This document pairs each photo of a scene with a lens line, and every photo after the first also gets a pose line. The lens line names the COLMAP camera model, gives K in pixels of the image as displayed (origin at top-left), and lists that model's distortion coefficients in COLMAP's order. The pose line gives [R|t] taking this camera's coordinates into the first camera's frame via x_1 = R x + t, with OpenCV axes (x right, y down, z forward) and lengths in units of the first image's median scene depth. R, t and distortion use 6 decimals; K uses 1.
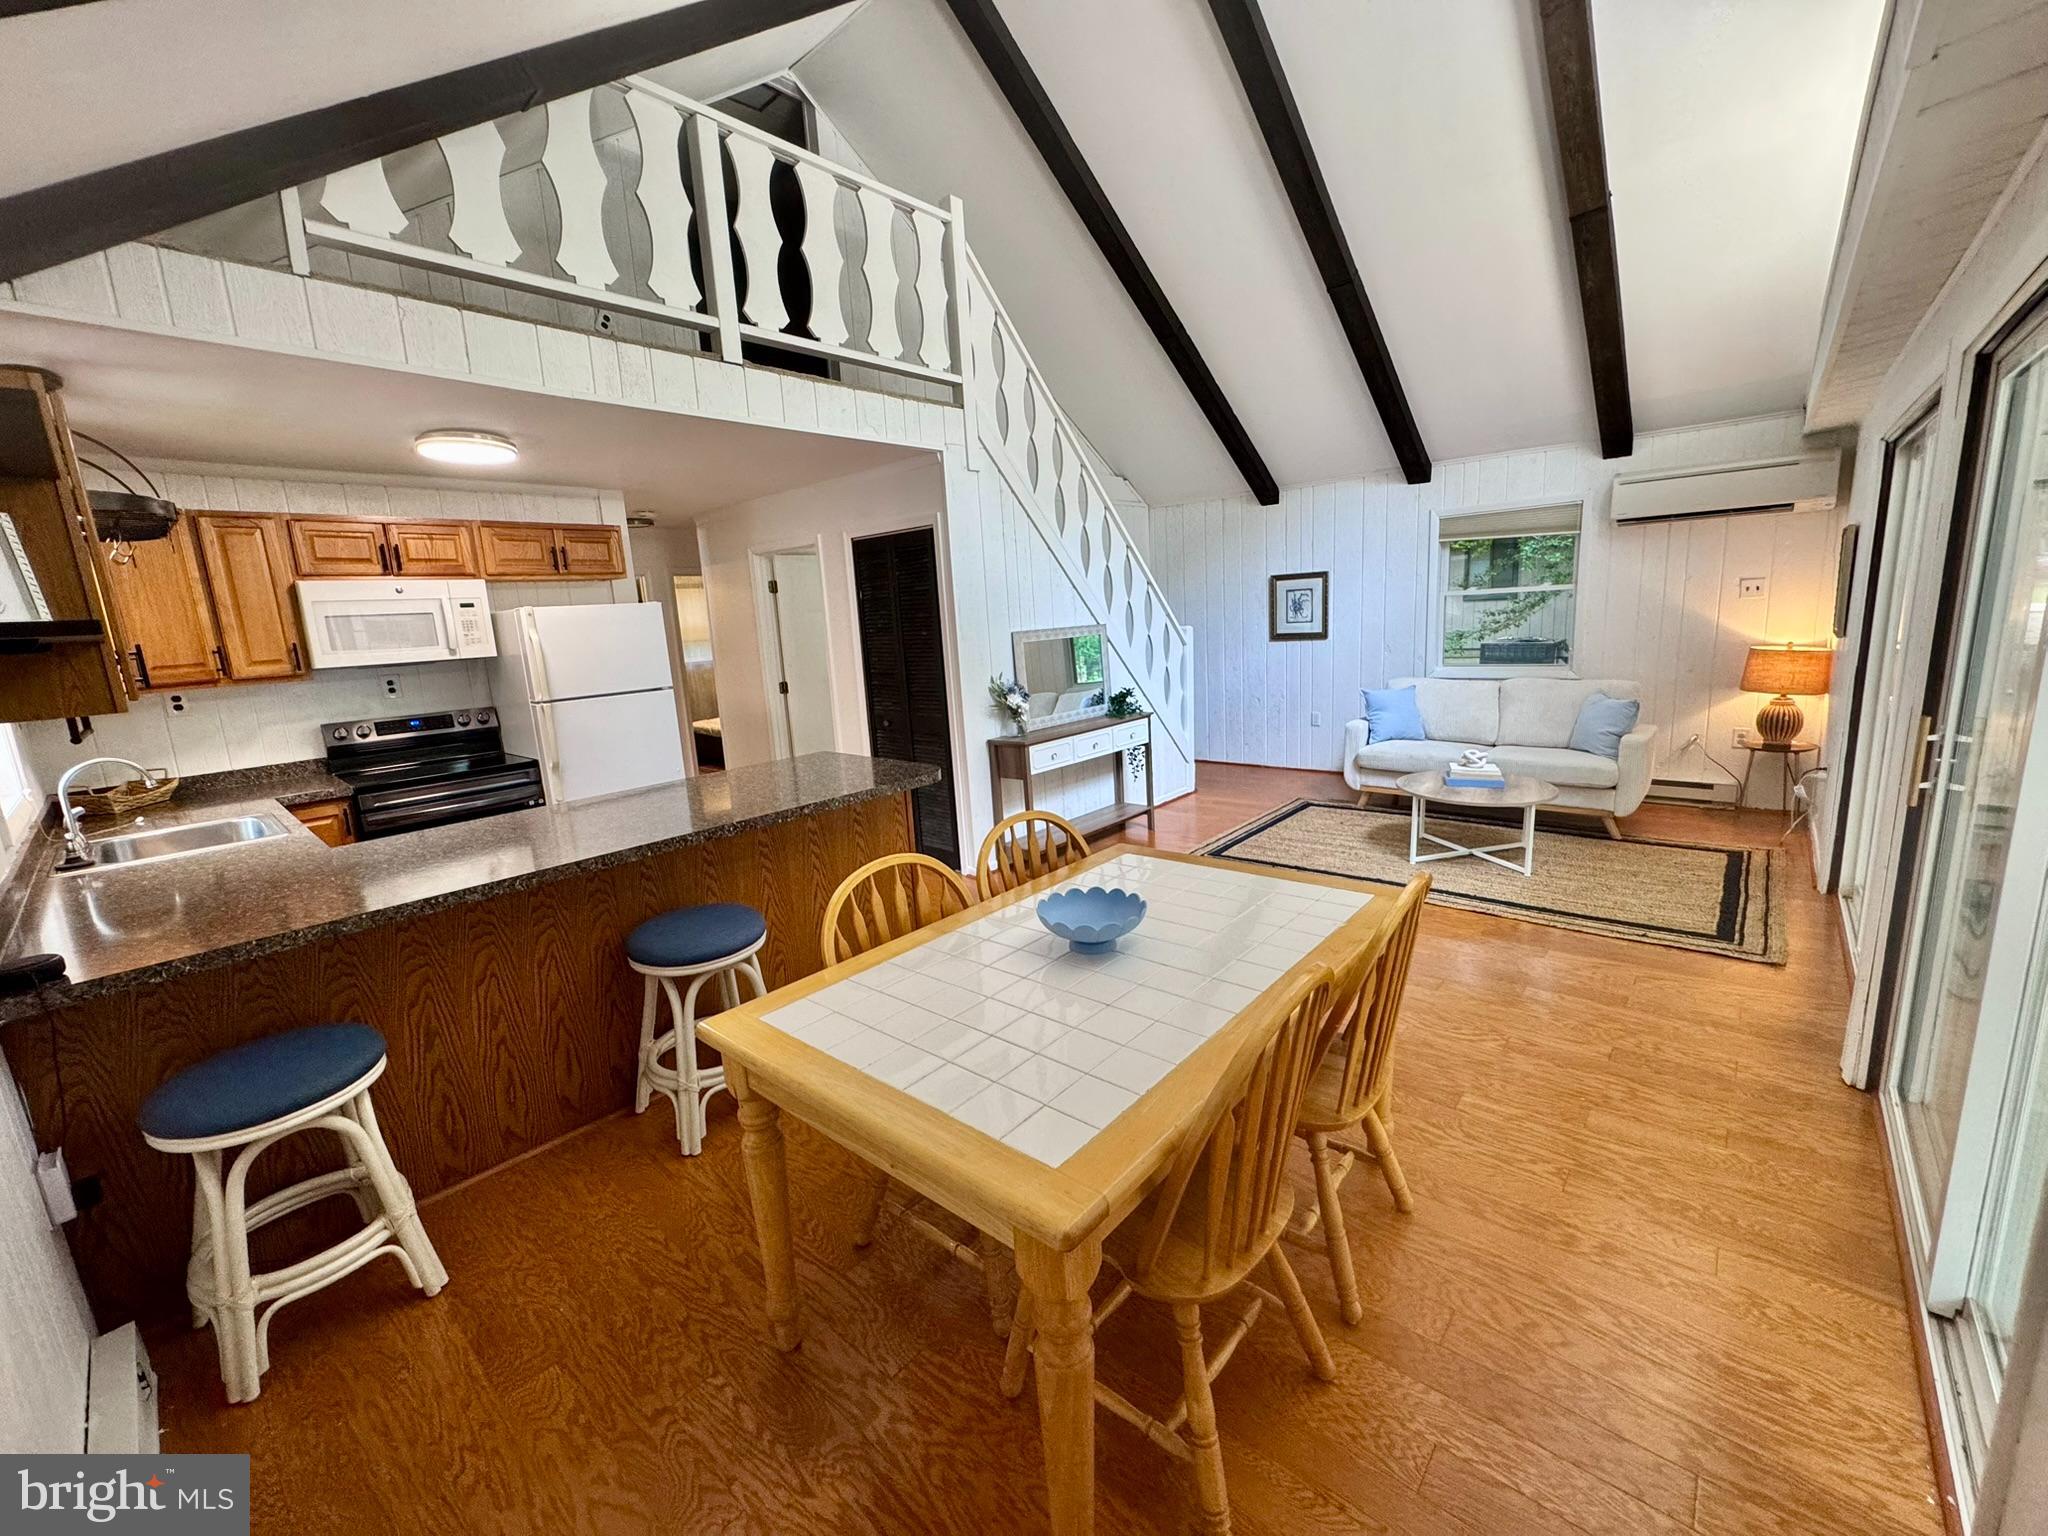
lens RADIAL K [[819.5, 0, 1016.0], [0, 819.5, 762.2], [0, 0, 1]] dist [-0.003517, 0.000243]
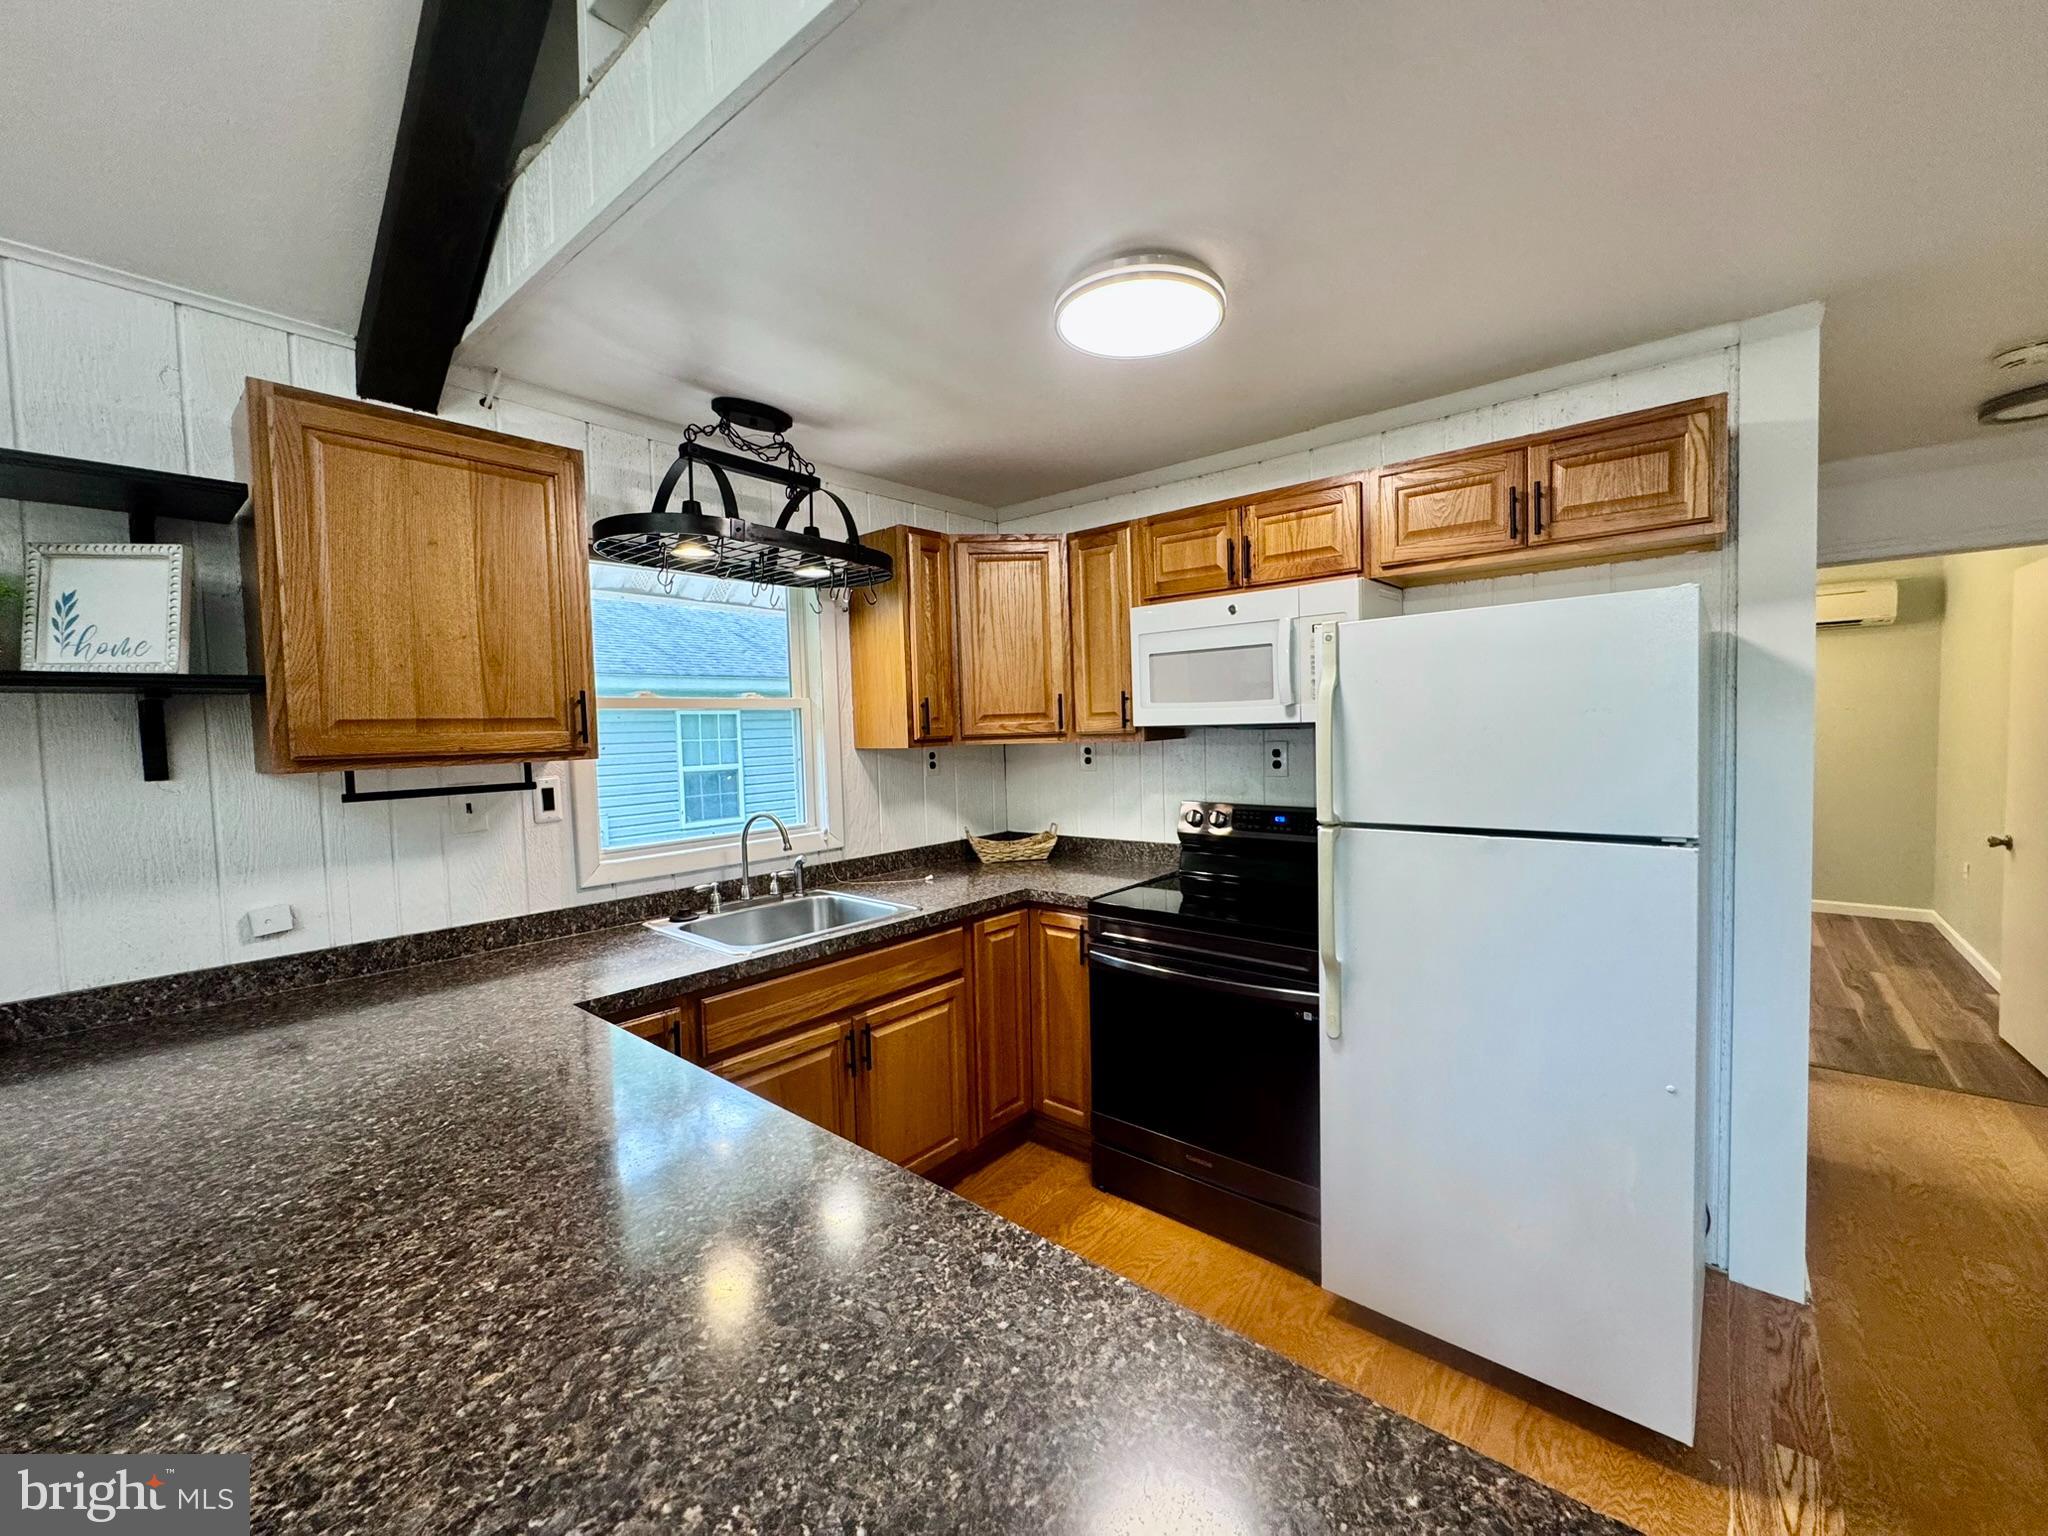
lens RADIAL K [[819.5, 0, 1020.9], [0, 819.5, 763.1], [0, 0, 1]] dist [-0.003517, 0.000243]
pose [[0.033517, 0.101446, -0.994276, -0.115218], [-0.155568, 0.983239, 0.095076, -0.117609], [0.987256, 0.151491, 0.048737, 0.752675]]
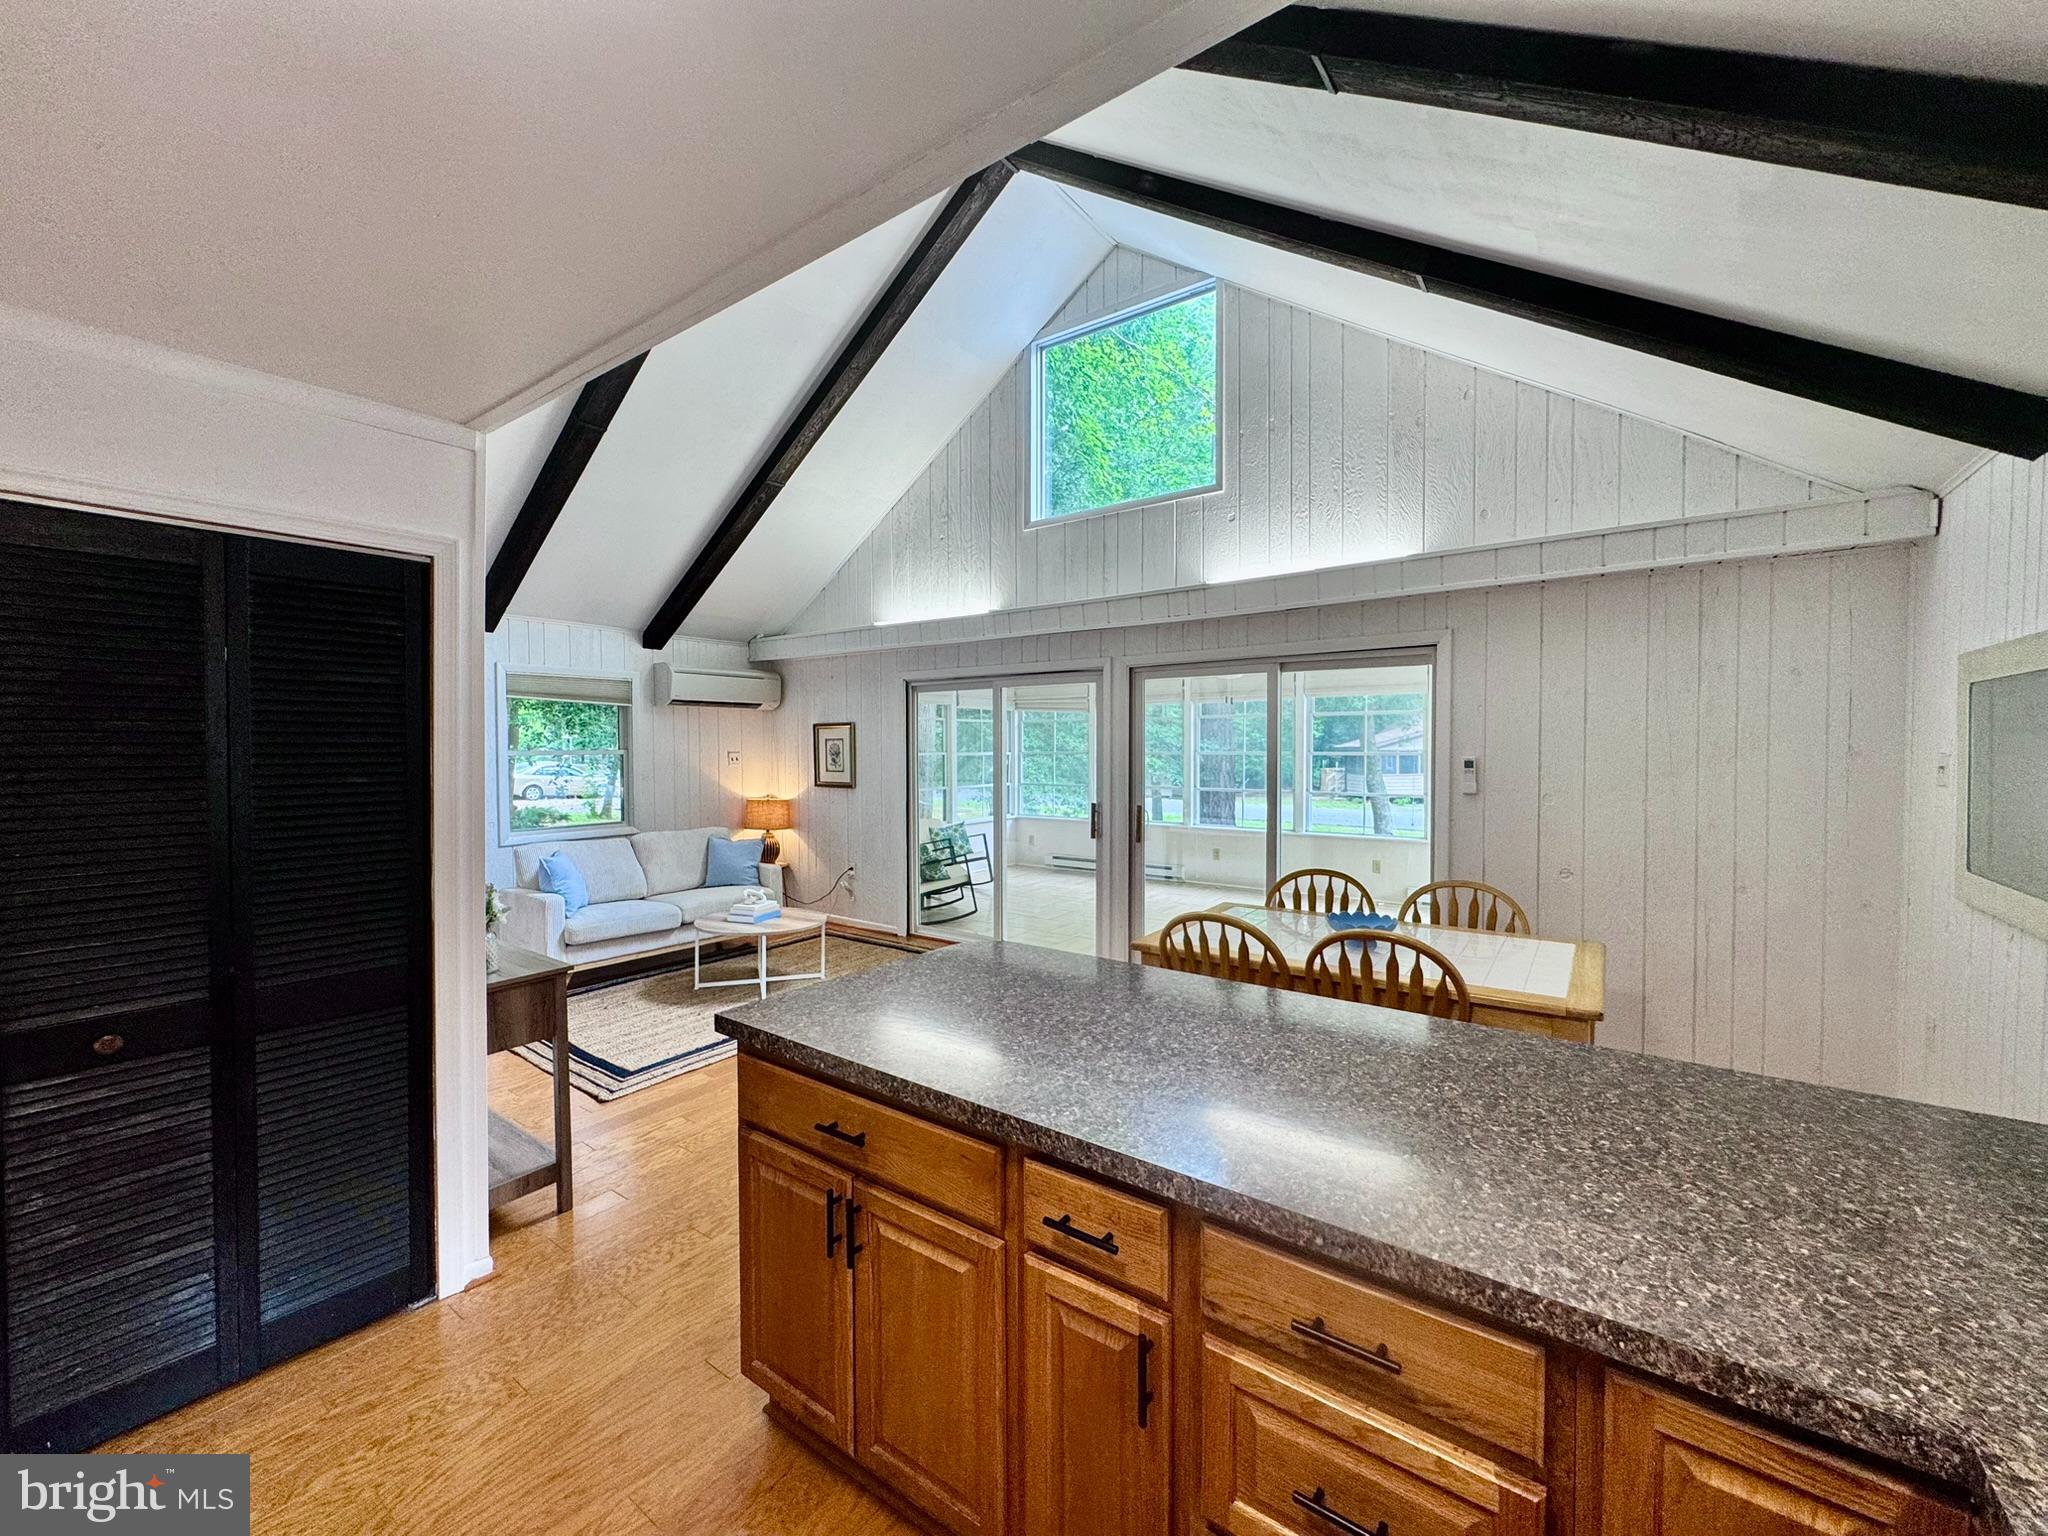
lens RADIAL K [[819.5, 0, 1024.3], [0, 819.5, 762.5], [0, 0, 1]] dist [-0.003517, 0.000243]
pose [[-0.101634, 0.039001, 0.994057, -0.624061], [0.188628, 0.981860, -0.019237, -0.096800], [-0.976775, 0.185552, -0.107147, 0.750926]]
